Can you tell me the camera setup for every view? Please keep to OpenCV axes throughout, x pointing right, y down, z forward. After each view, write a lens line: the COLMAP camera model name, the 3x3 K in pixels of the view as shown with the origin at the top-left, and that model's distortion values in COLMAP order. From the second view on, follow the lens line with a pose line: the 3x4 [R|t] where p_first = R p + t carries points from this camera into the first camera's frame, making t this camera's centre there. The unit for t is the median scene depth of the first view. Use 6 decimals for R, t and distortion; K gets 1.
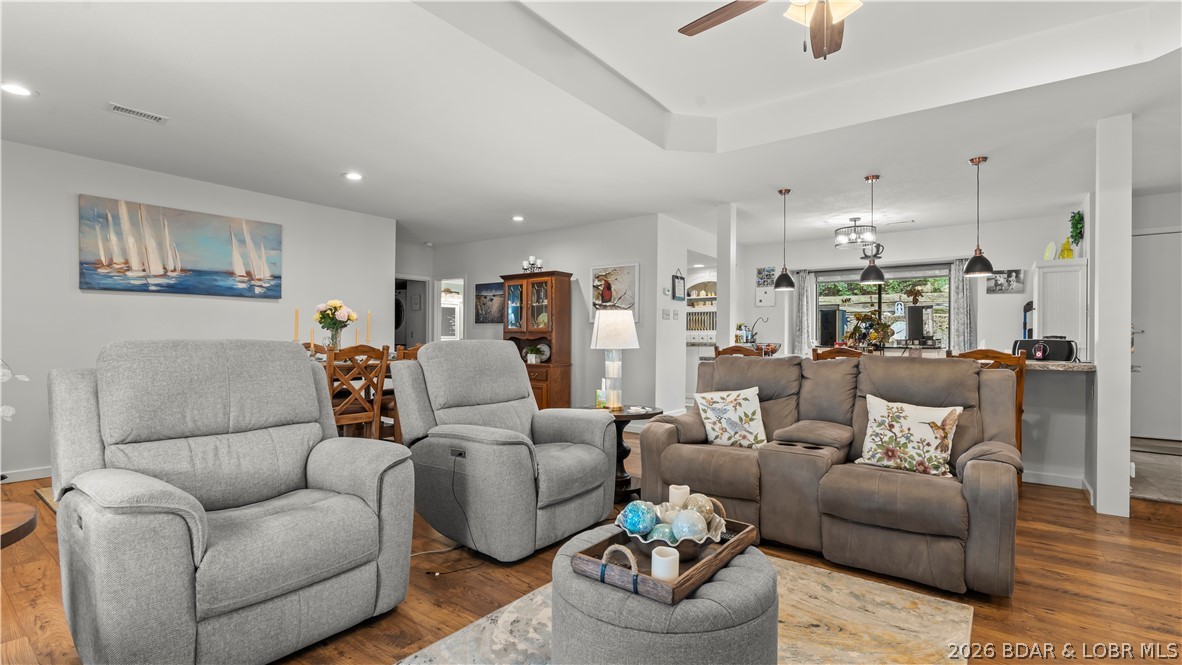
lens RADIAL K [[531.3, 0, 595.6], [0, 531.3, 336.4], [0, 0, 1]] dist [-0.010687, 0.004642]
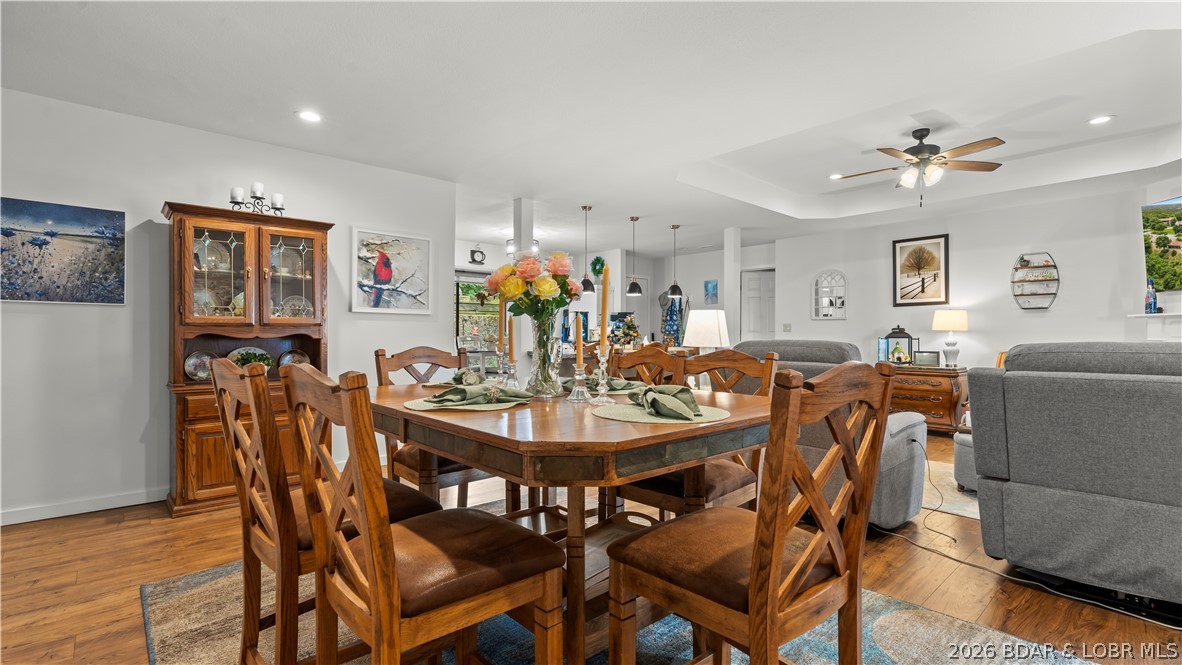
lens RADIAL K [[534.6, 0, 595.8], [0, 534.6, 337.2], [0, 0, 1]] dist [-0.007651, 0.001099]
pose [[0.187899, -0.008258, 0.982154, -0.780288], [-0.005061, 0.999943, 0.009376, -0.003408], [-0.982175, -0.006732, 0.187847, 0.756753]]
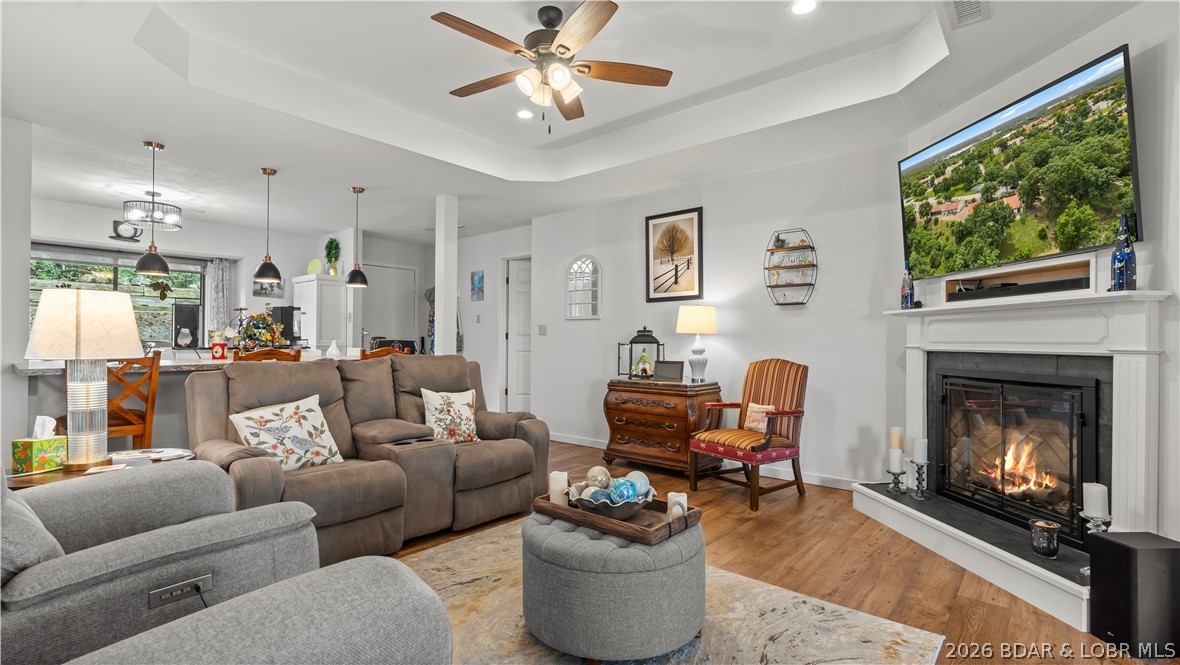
lens RADIAL K [[536.5, 0, 593.4], [0, 536.5, 337.7], [0, 0, 1]] dist [-0.004867, 0.000529]
pose [[0.060156, 0.000940, 0.998189, -0.368333], [-0.008234, 0.999966, -0.000446, -0.002316], [-0.998155, -0.008192, 0.060162, 0.321056]]
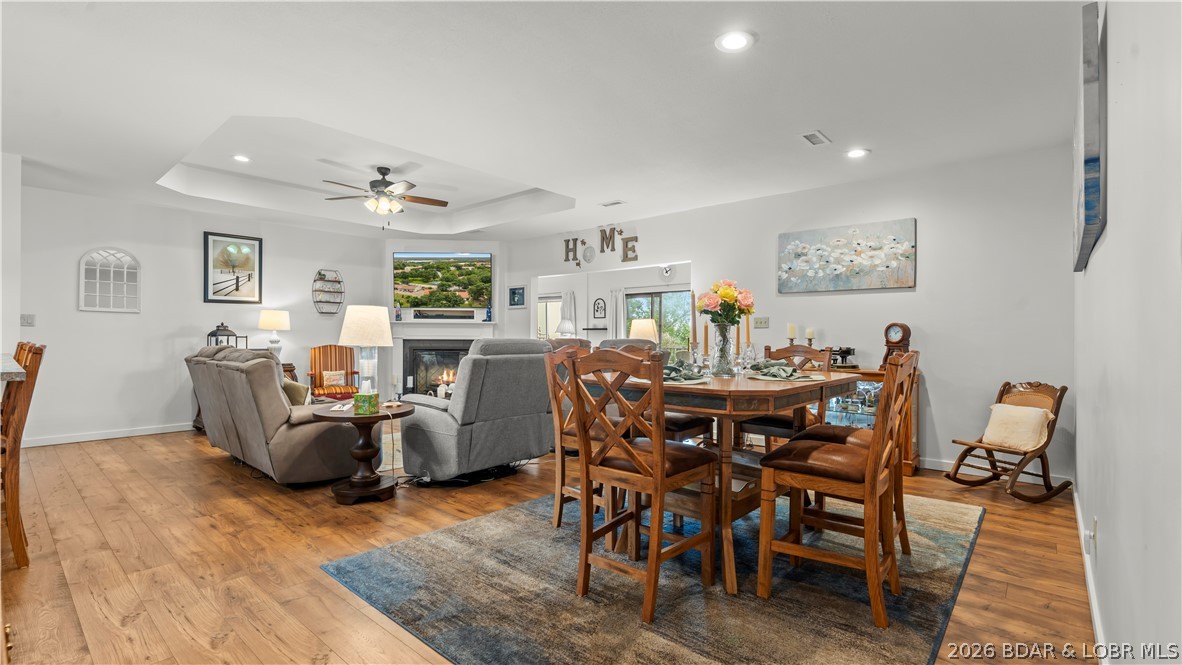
lens RADIAL K [[528.2, 0, 594.1], [0, 528.2, 336.2], [0, 0, 1]] dist [-0.015676, 0.005868]
pose [[-0.997547, -0.011313, 0.069074, -0.325535], [-0.011700, 0.999918, -0.005202, 0.003576], [-0.069009, -0.005997, -0.997598, 1.425172]]
